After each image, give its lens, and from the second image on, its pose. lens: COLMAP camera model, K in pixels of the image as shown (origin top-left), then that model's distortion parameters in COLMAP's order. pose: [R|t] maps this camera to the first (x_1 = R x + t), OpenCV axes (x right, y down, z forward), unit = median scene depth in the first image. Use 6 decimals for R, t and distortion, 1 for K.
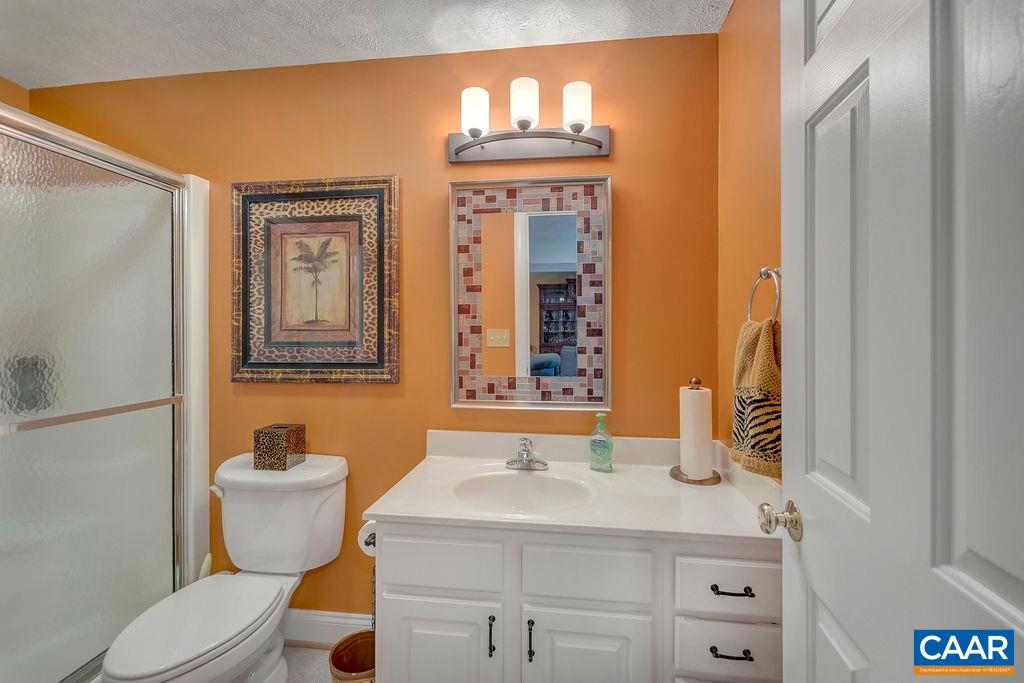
lens RADIAL K [[444.3, 0, 517.7], [0, 444.3, 321.7], [0, 0, 1]] dist [0.002155, -0.000046]
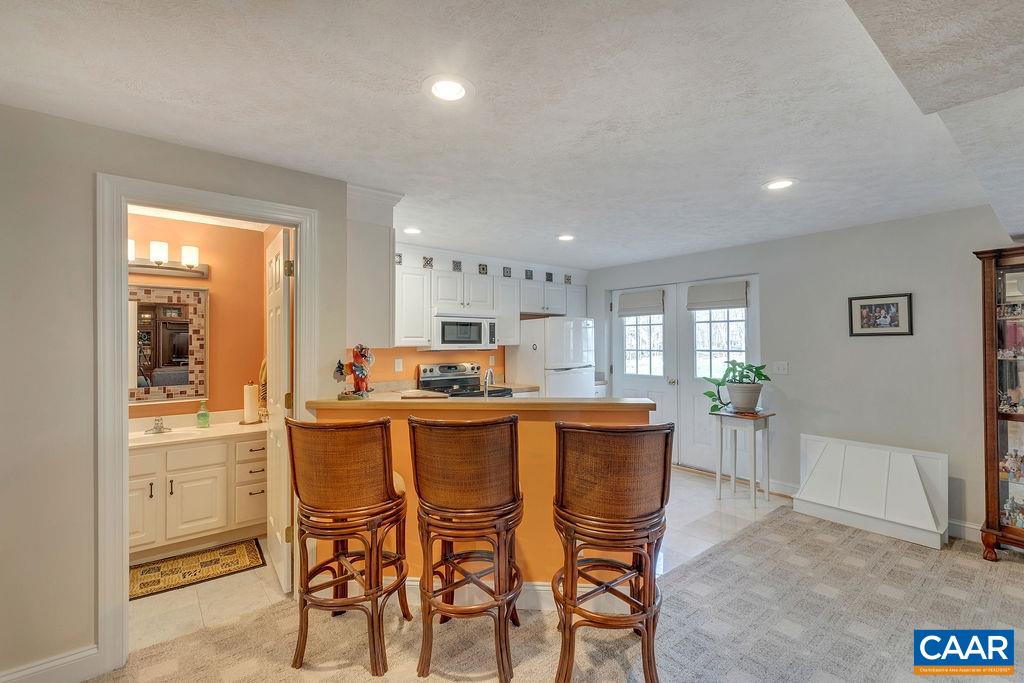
lens RADIAL K [[444.3, 0, 504.1], [0, 444.3, 334.9], [0, 0, 1]] dist [0.002155, -0.000046]
pose [[0.694583, 0.005251, 0.719394, -0.327514], [0.007349, 0.999869, -0.014394, -0.064202], [-0.719375, 0.015284, 0.694453, -1.443428]]
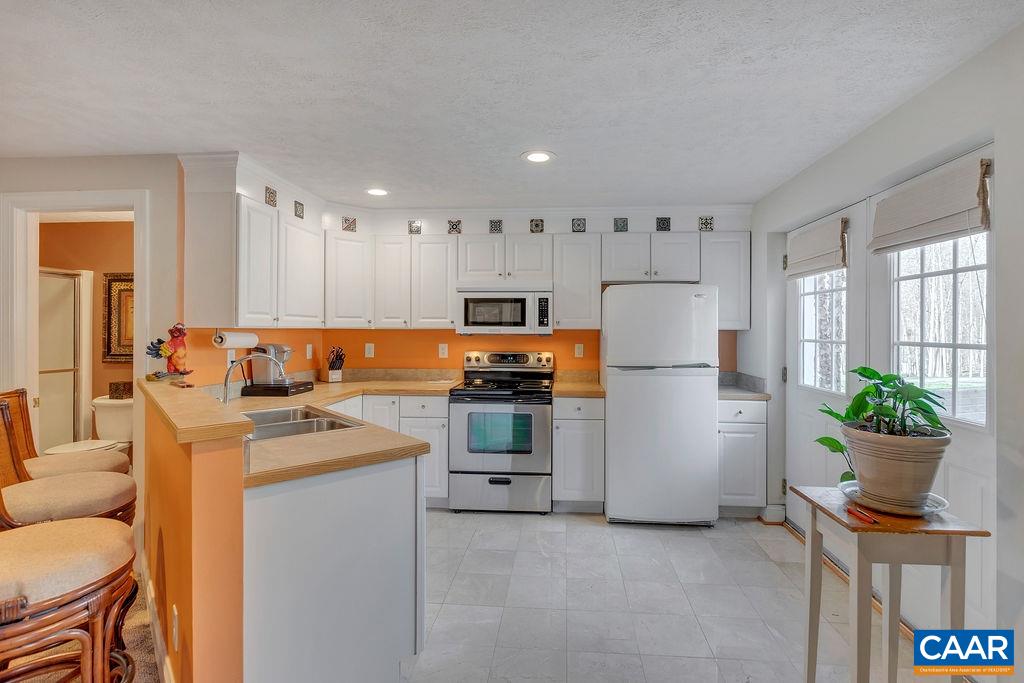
lens RADIAL K [[476.3, 0, 518.0], [0, 476.3, 328.2], [0, 0, 1]] dist [-0.012130, 0.000492]
pose [[0.998570, 0.000883, 0.053460, 1.444089], [-0.000676, 0.999992, -0.003896, -0.033331], [-0.053463, 0.003854, 0.998562, -1.622740]]
